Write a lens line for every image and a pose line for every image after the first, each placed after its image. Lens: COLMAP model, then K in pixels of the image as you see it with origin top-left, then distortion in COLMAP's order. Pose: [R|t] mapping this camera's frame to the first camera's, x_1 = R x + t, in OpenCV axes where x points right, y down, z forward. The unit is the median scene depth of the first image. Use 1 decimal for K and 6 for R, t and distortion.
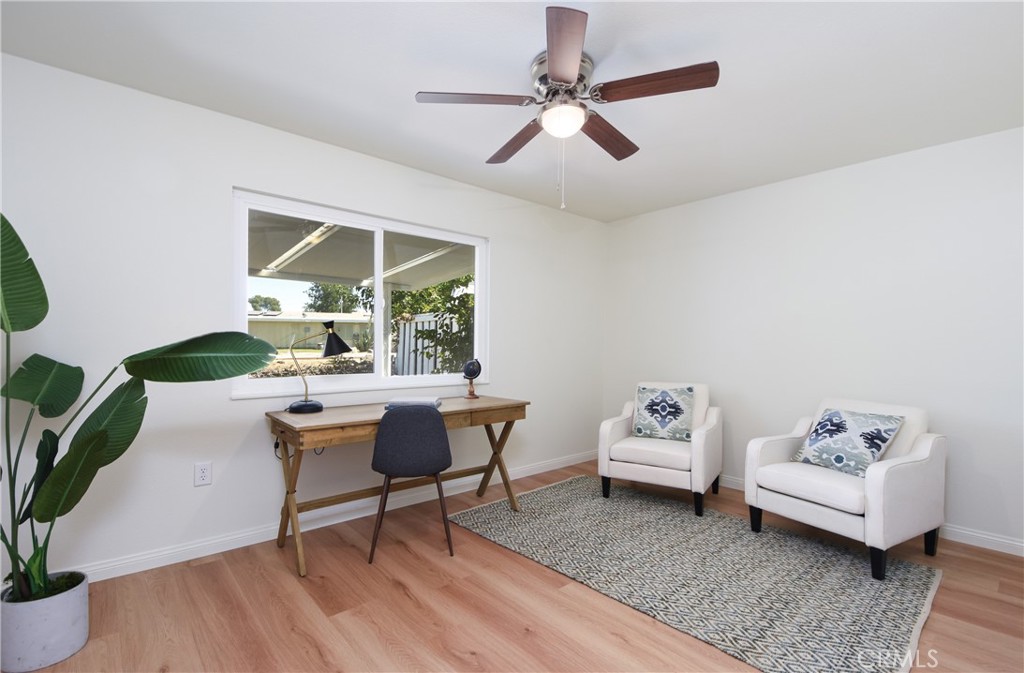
lens RADIAL K [[466.3, 0, 509.6], [0, 466.3, 339.6], [0, 0, 1]] dist [0.016644, -0.007436]
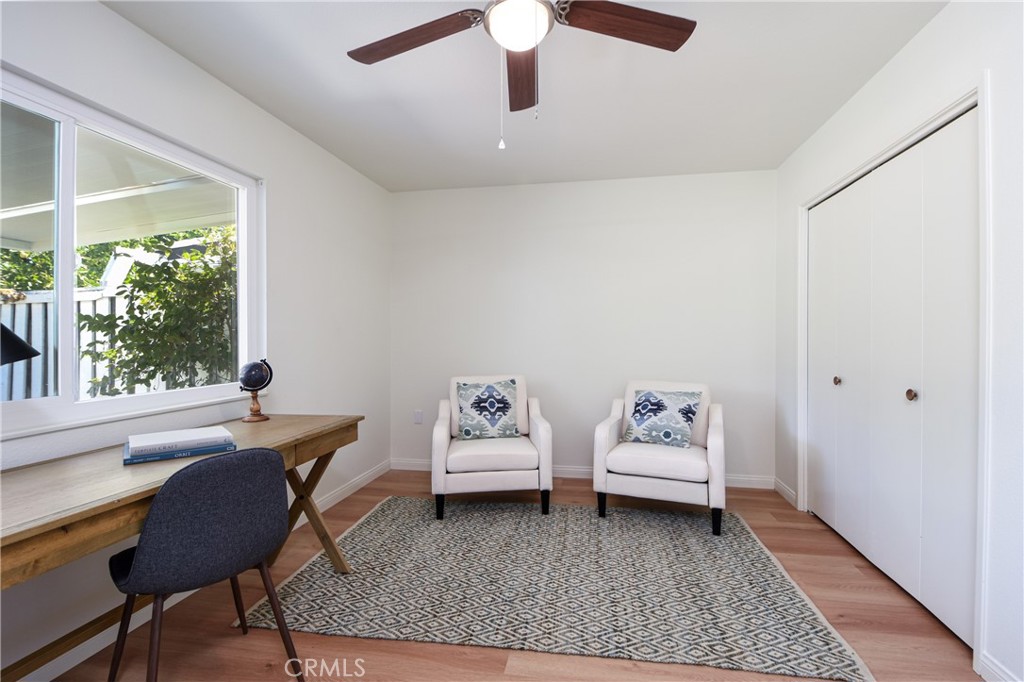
lens RADIAL K [[466.3, 0, 516.7], [0, 466.3, 330.2], [0, 0, 1]] dist [0.016644, -0.007436]
pose [[0.776246, -0.002960, 0.630423, -0.234900], [0.004180, 0.999991, -0.000452, 0.002891], [-0.630416, 0.002986, 0.776252, 0.296729]]
